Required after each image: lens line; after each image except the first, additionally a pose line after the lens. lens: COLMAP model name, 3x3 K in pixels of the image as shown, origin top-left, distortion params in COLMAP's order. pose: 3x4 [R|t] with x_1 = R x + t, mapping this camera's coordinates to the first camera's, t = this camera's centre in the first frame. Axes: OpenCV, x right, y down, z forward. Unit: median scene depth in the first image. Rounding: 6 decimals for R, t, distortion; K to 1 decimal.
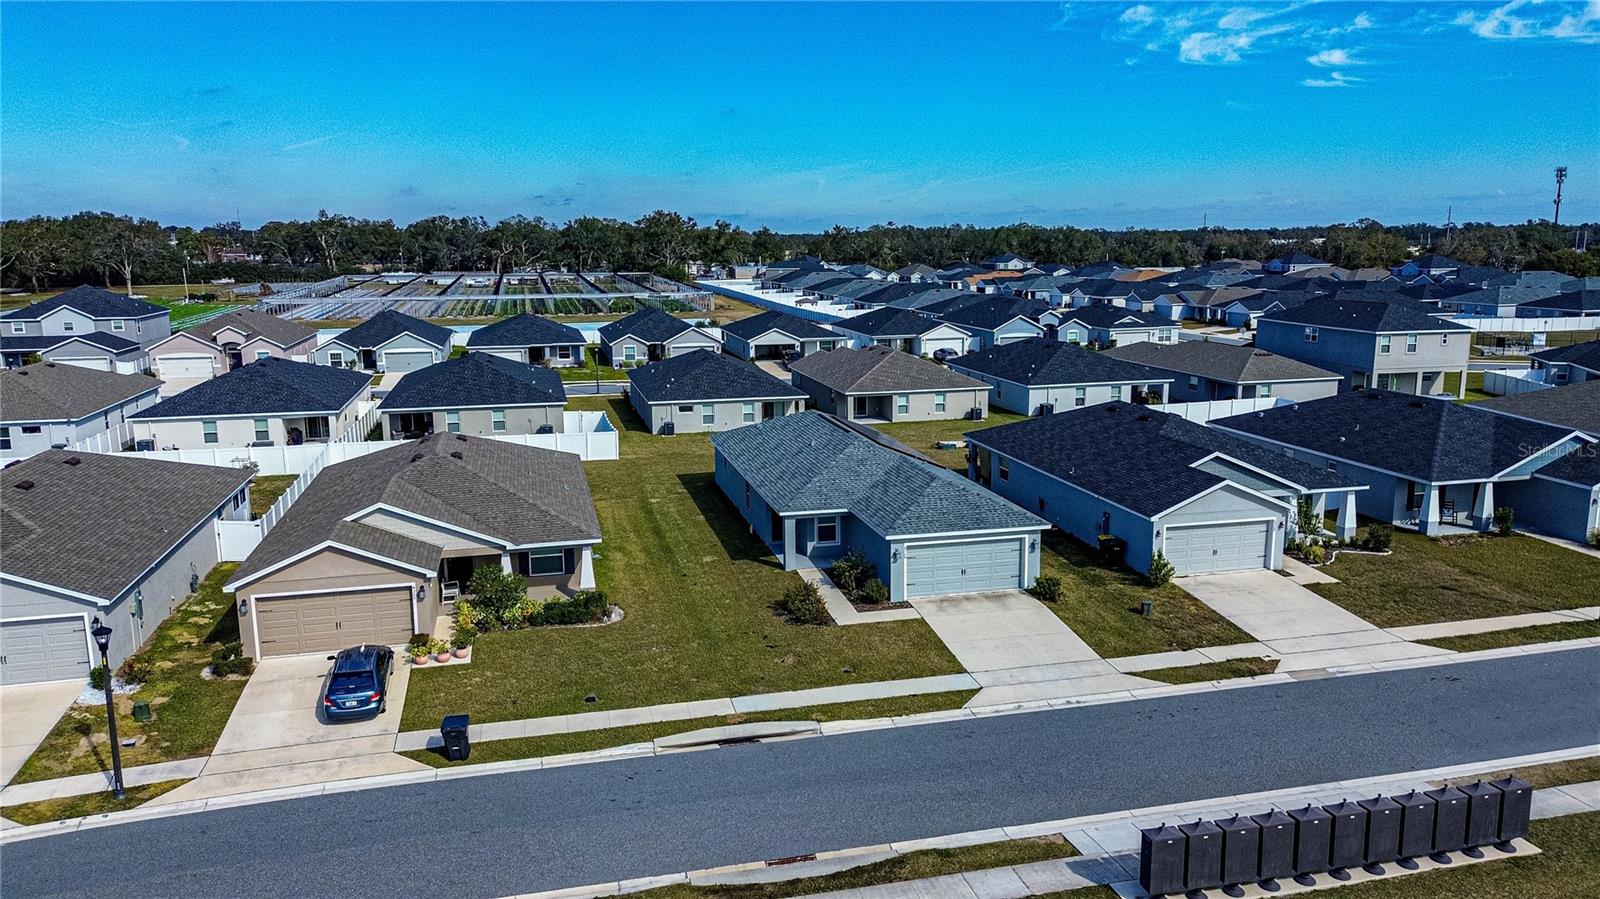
lens RADIAL K [[1125.6, 0, 800.0], [0, 1125.6, 449.5], [0, 0, 1]] dist [0.067781, -0.065354]
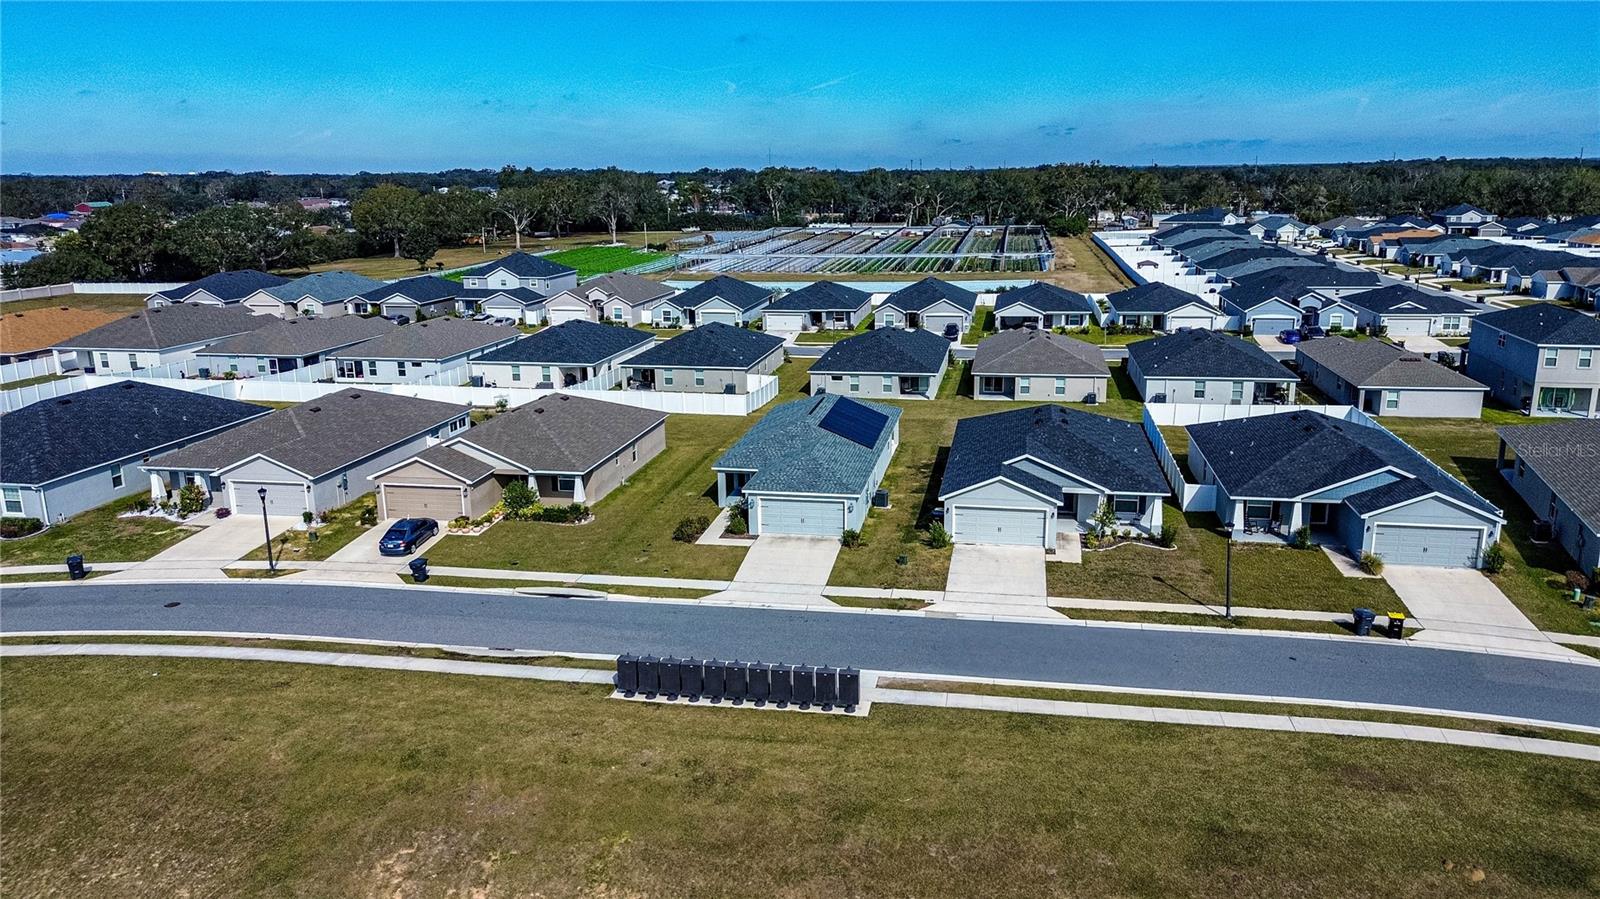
lens RADIAL K [[1130.1, 0, 800.0], [0, 1130.1, 449.5], [0, 0, 1]] dist [0.098914, -0.125851]
pose [[0.908994, 0.093990, -0.406074, 0.695543], [-0.070525, 0.994879, 0.072406, -0.083155], [0.410800, -0.037179, 0.910967, -0.302034]]
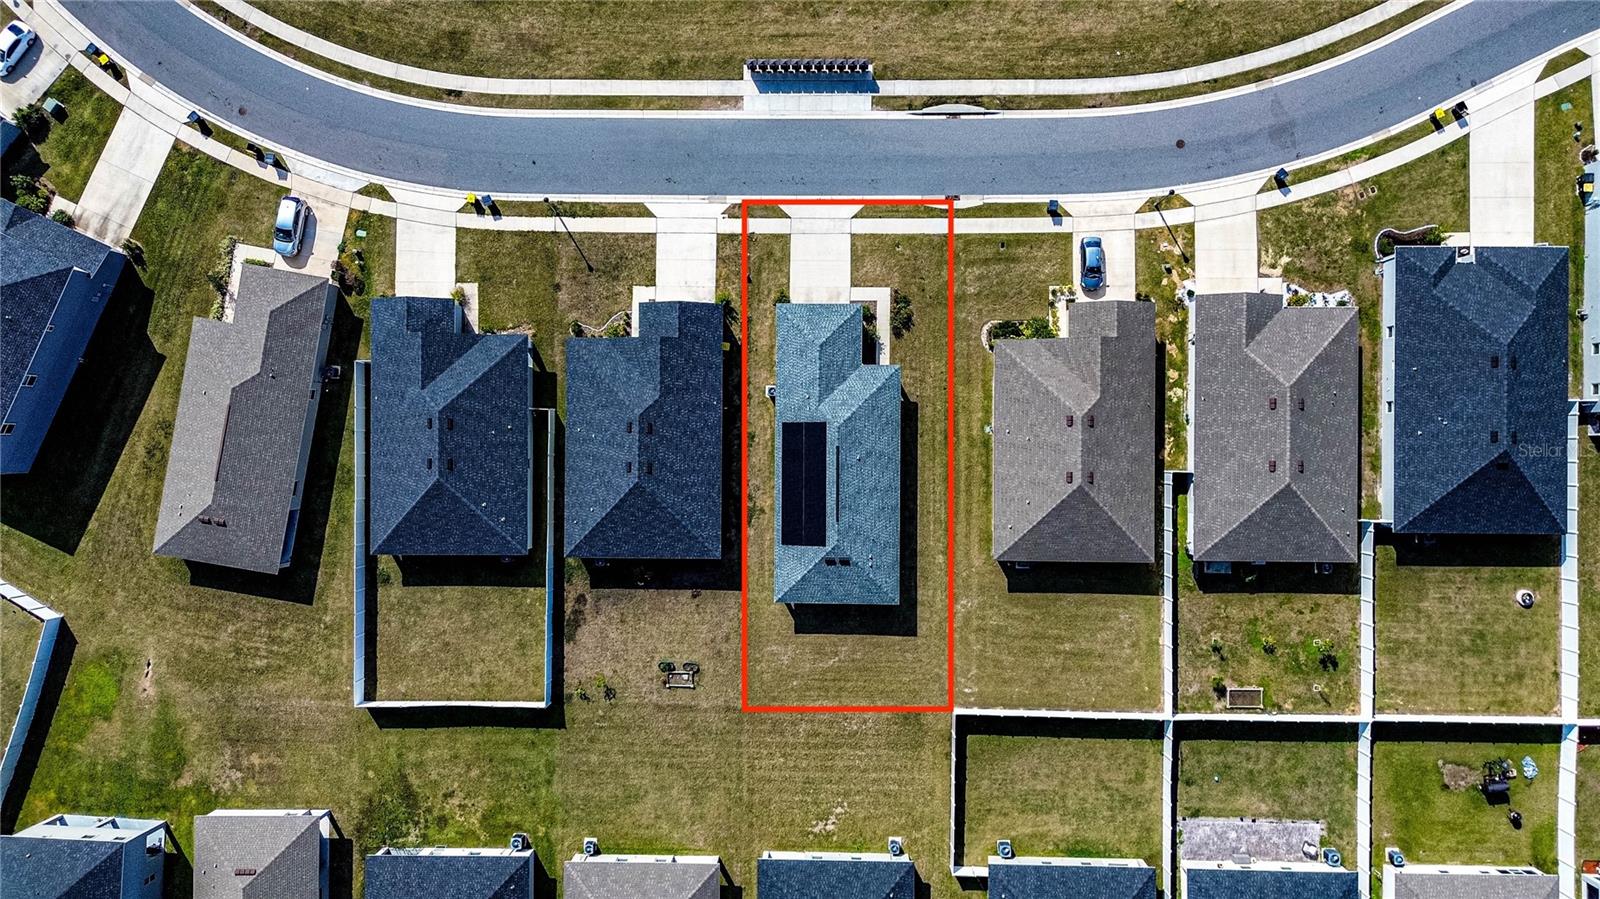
lens RADIAL K [[1130.1, 0, 800.0], [0, 1130.1, 449.5], [0, 0, 1]] dist [0.098914, -0.125851]
pose [[-0.969133, -0.245948, 0.017030, 0.080489], [0.062814, -0.179536, 0.981744, -1.889959], [-0.238401, 0.952511, 0.189443, 0.827972]]
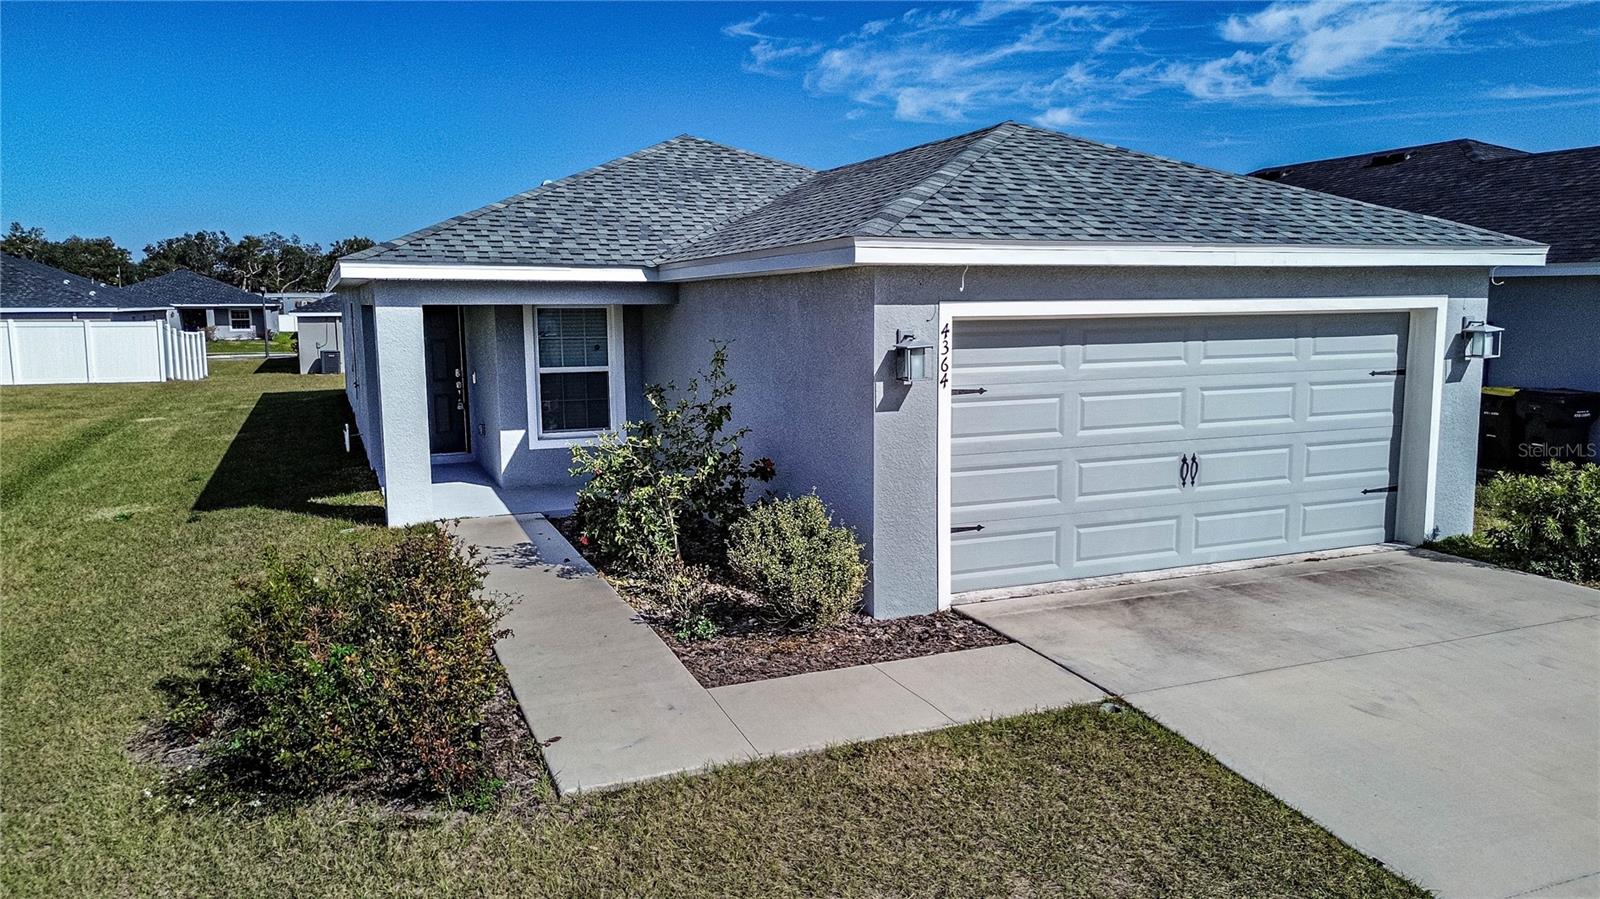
lens RADIAL K [[1125.6, 0, 800.0], [0, 1125.6, 449.5], [0, 0, 1]] dist [0.067781, -0.065354]
pose [[0.987384, -0.022218, 0.156779, 0.037212], [0.031203, 0.997994, -0.055089, 0.110998], [-0.155241, 0.059286, 0.986096, 0.774473]]
